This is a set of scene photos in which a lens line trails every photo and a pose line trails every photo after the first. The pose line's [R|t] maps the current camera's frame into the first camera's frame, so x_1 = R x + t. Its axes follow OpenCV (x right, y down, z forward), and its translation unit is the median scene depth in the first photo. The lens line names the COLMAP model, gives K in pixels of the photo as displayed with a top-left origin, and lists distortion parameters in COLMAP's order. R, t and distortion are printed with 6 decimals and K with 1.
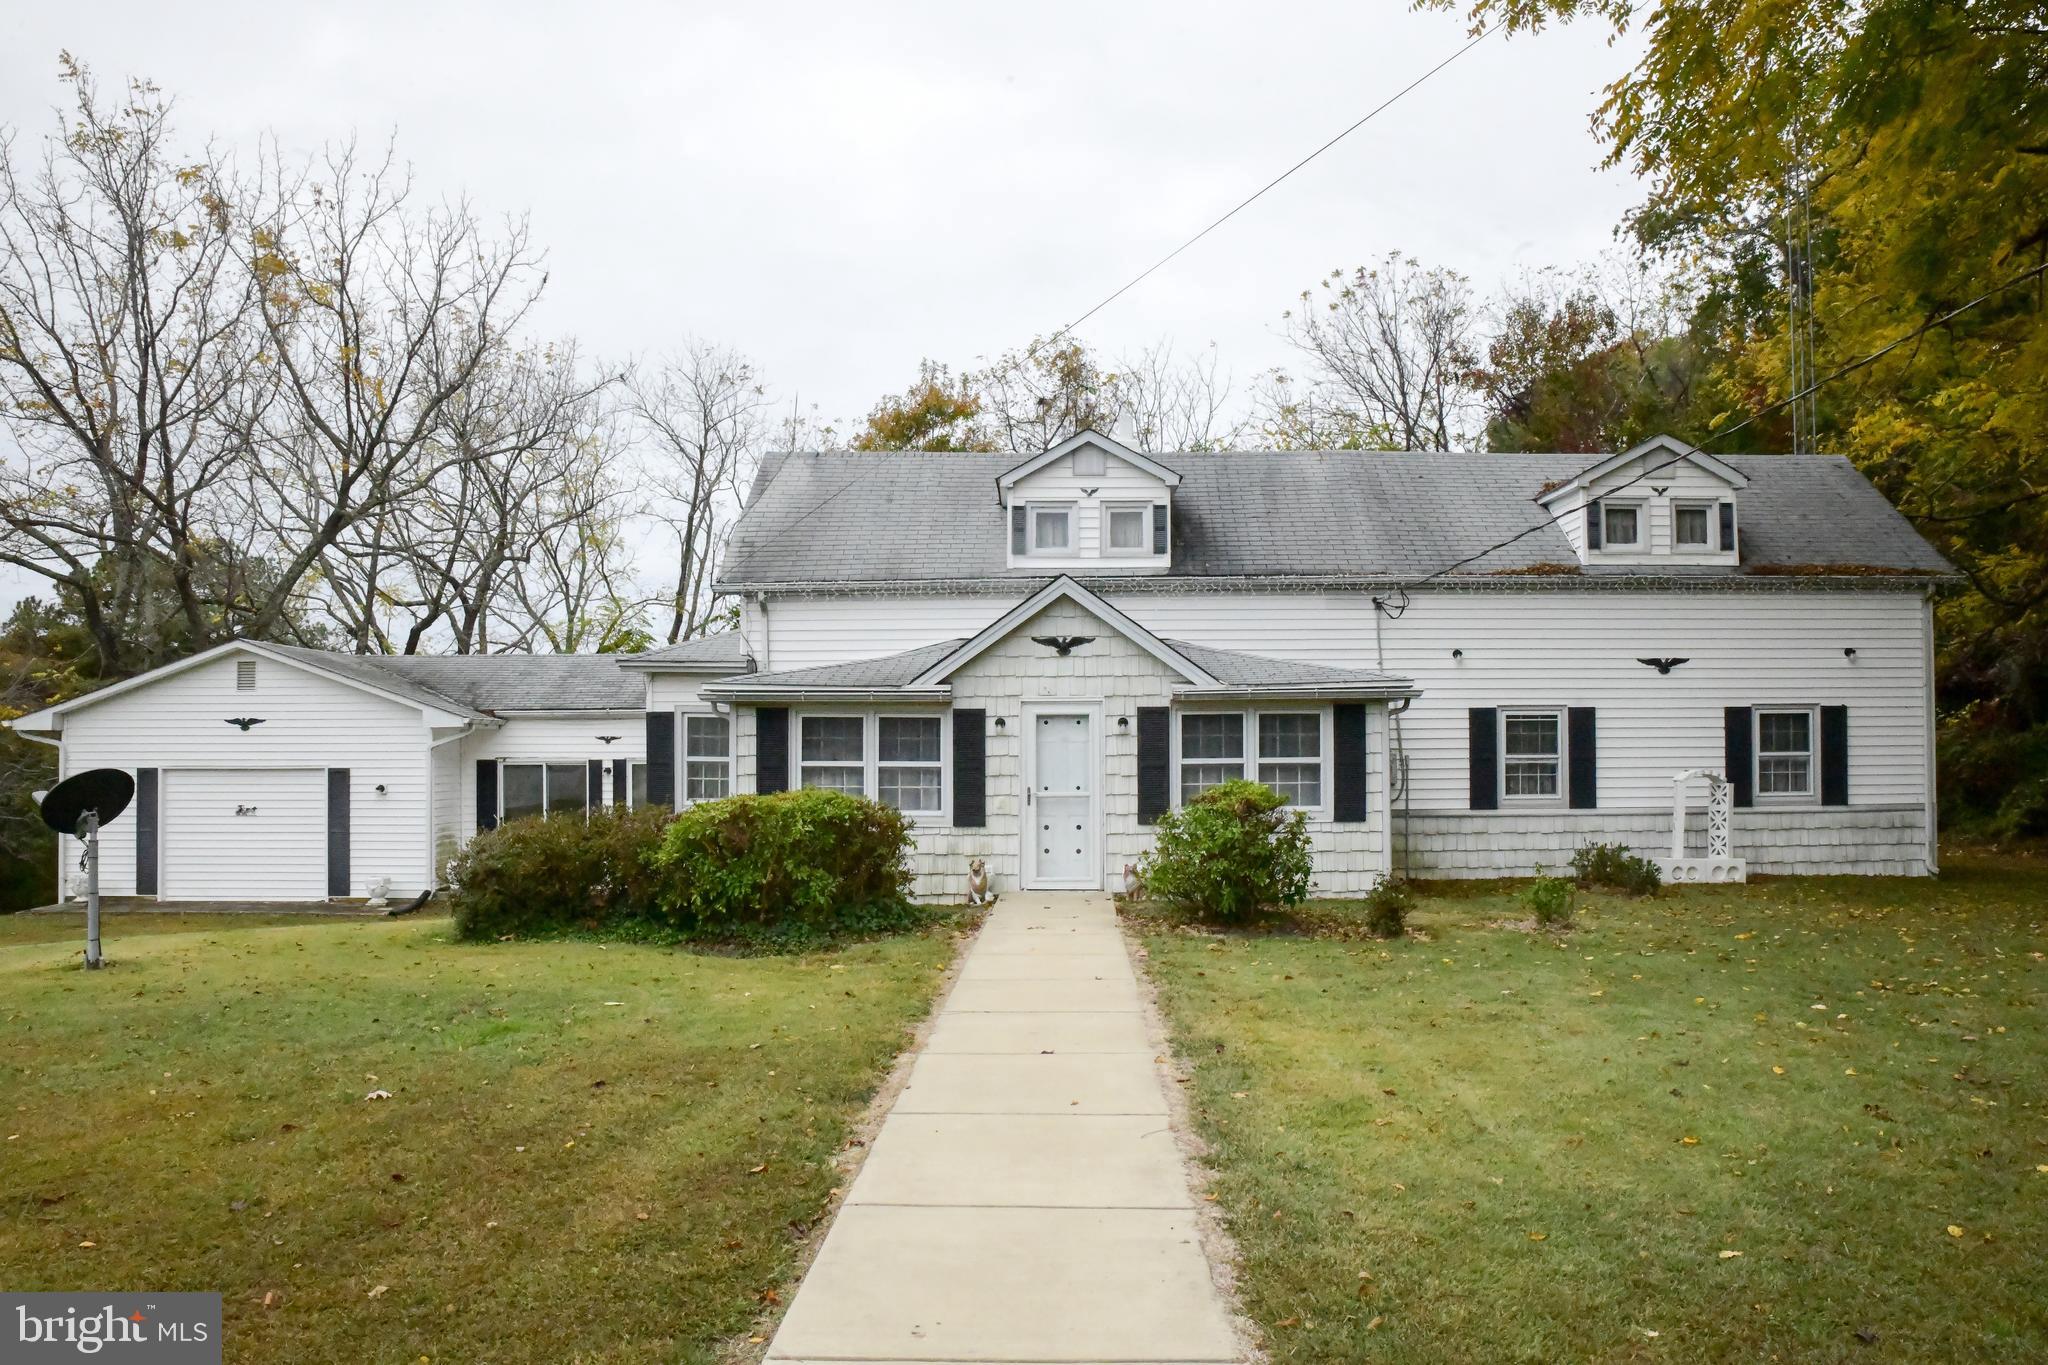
lens RADIAL K [[1462.0, 0, 1056.4], [0, 1462.0, 709.7], [0, 0, 1]] dist [-0.130422, 0.089566]
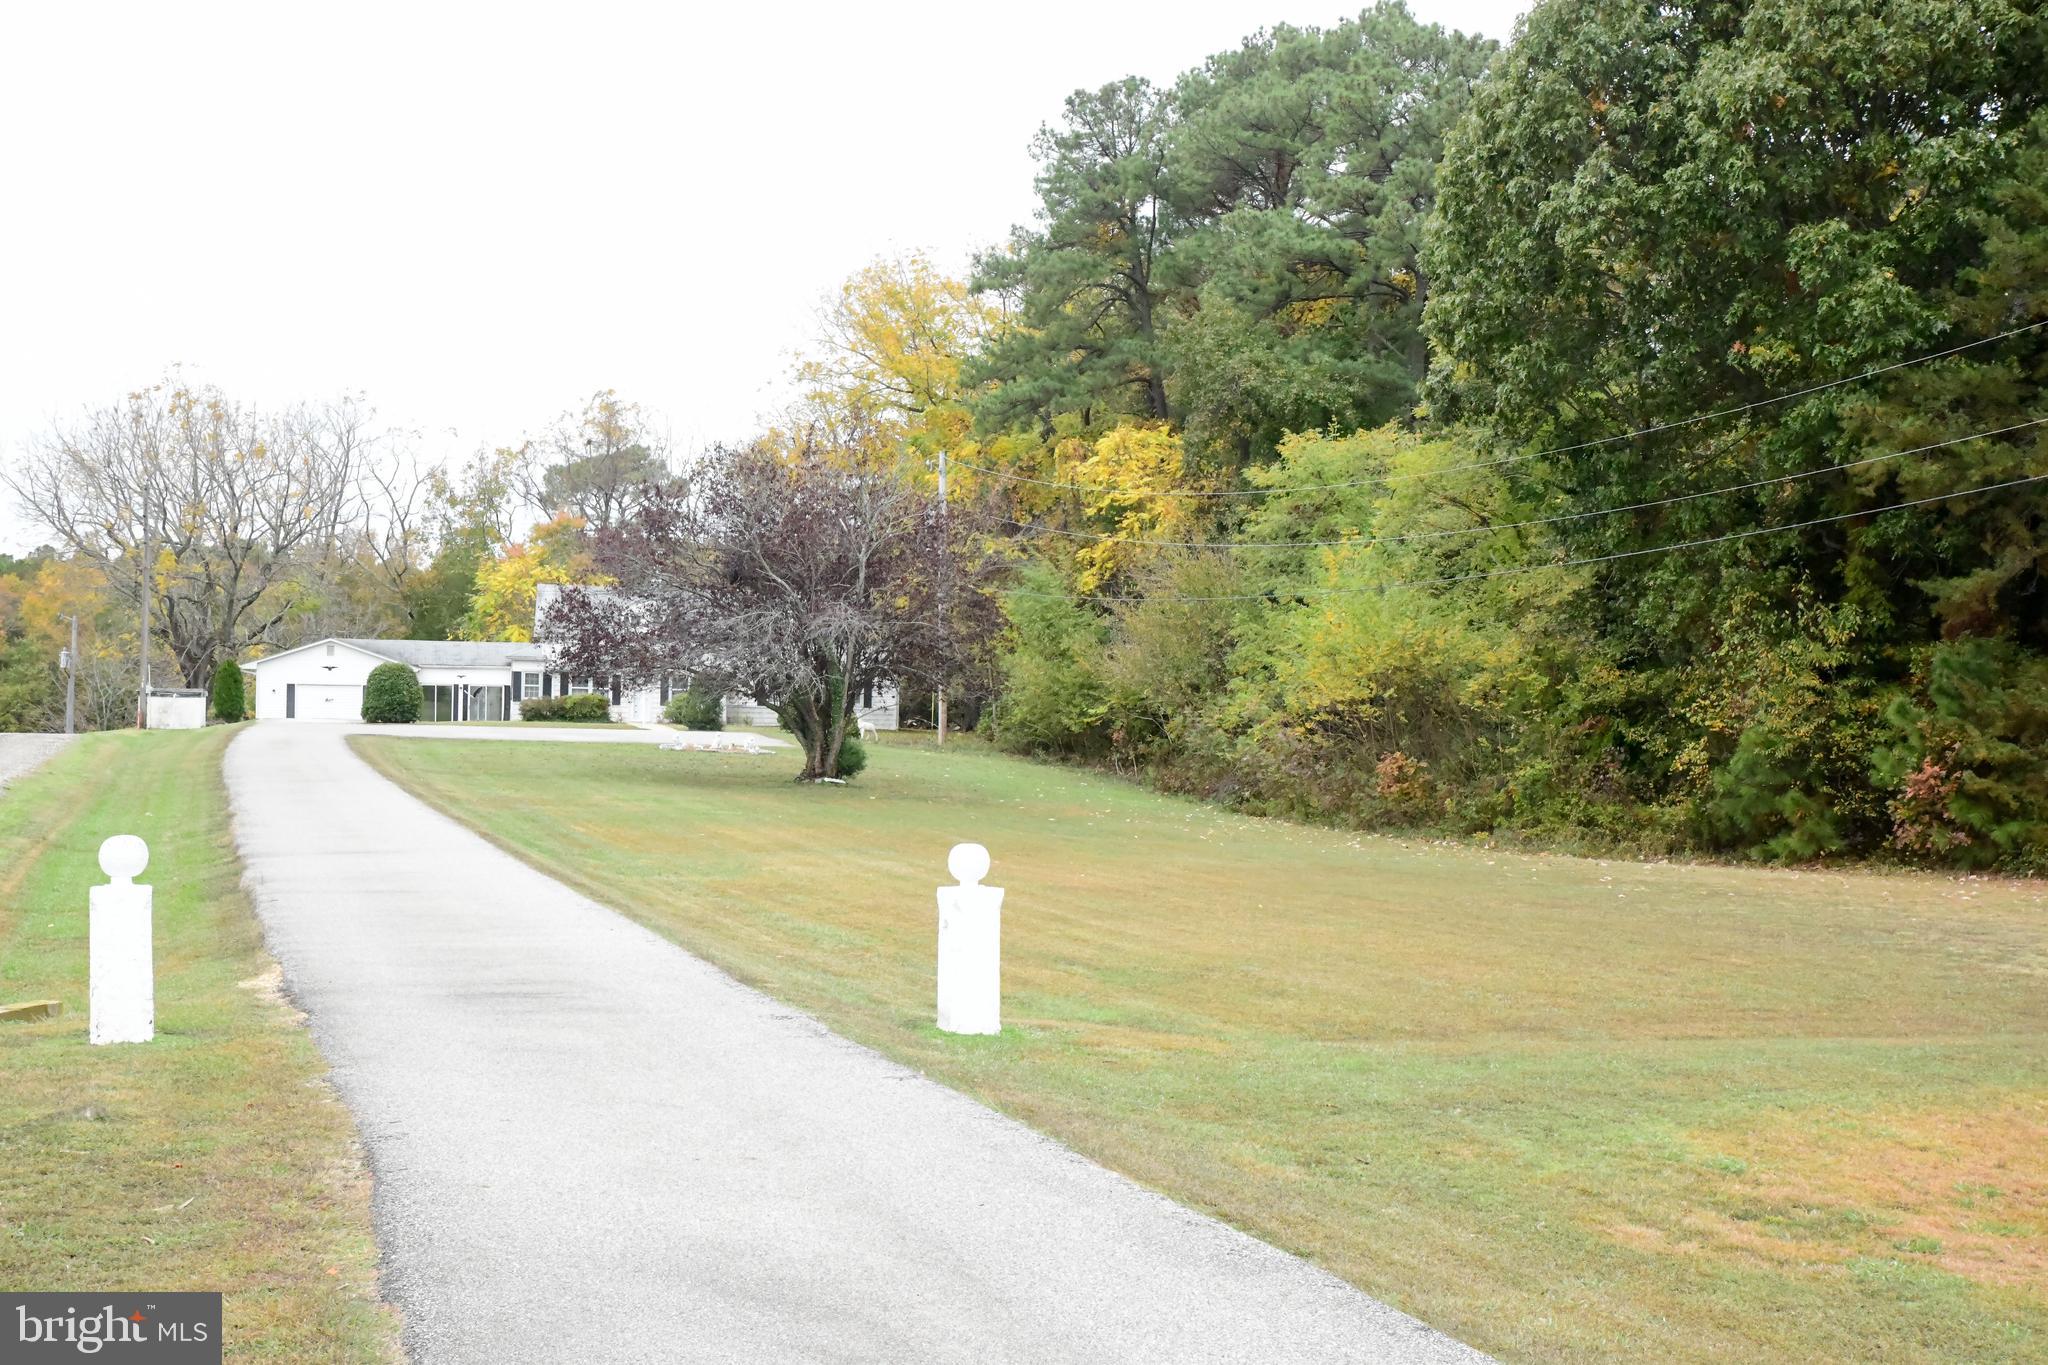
lens RADIAL K [[2690.7, 0, 1024.0], [0, 2690.7, 682.5], [0, 0, 1]] dist [0.084417, -0.006372]
pose [[0.978589, 0.025431, 0.204246, -0.400152], [-0.031948, 0.999078, 0.028670, -0.189473], [-0.203328, -0.034582, 0.978500, -5.366919]]
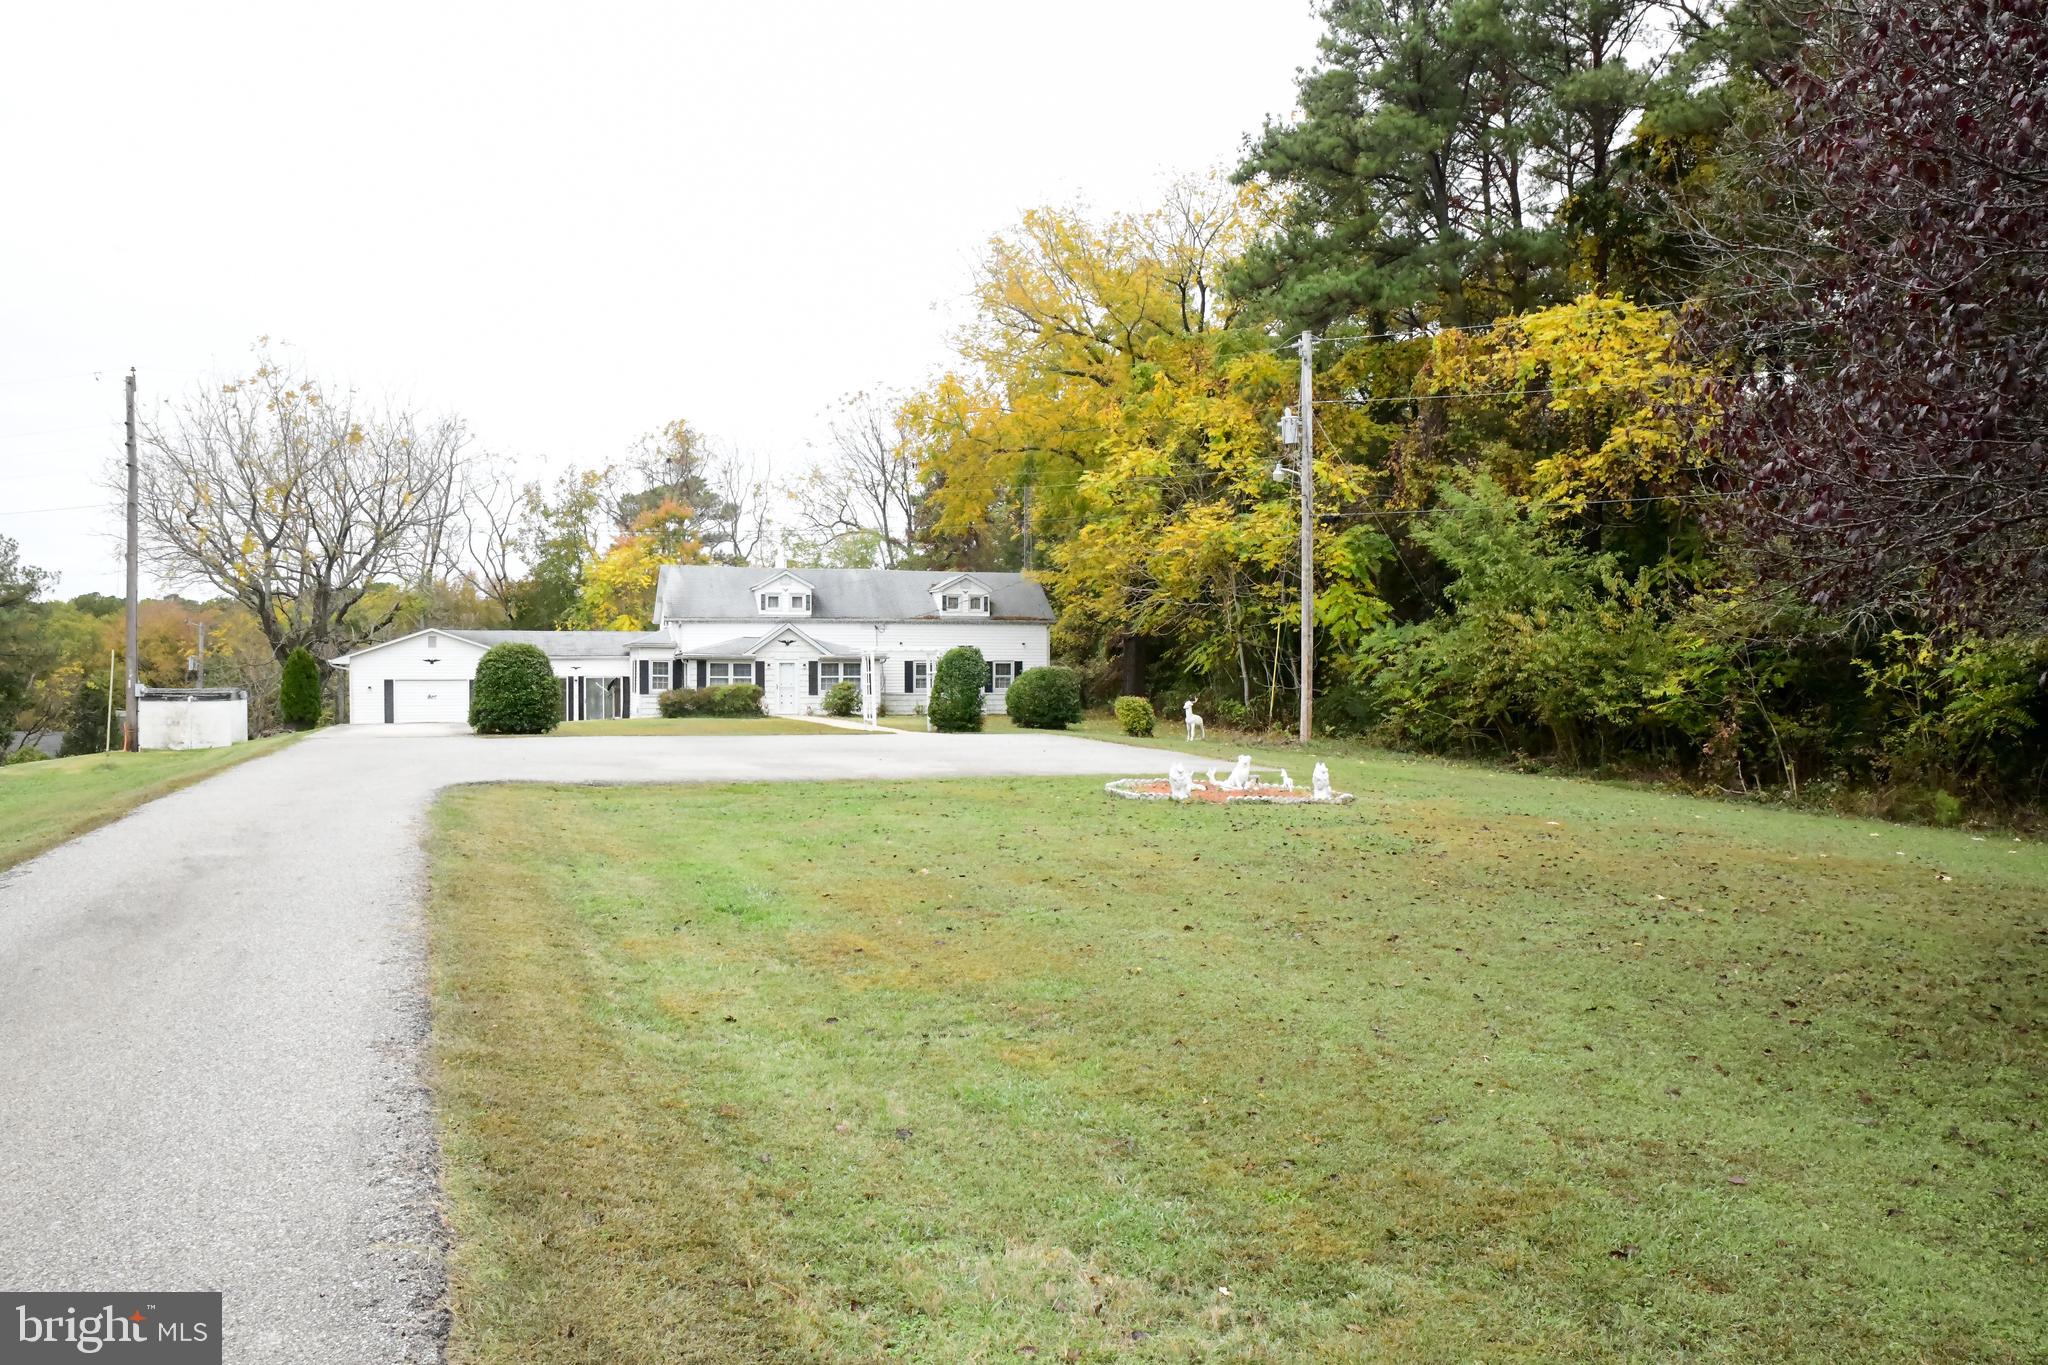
lens RADIAL K [[1439.6, 0, 1024.0], [0, 1439.6, 682.5], [0, 0, 1]] dist [-0.069540, 0.000894]
pose [[0.943247, 0.002535, 0.332082, -0.515400], [-0.014525, 0.999329, 0.033629, -0.063071], [-0.331773, -0.036544, 0.942651, -2.064116]]
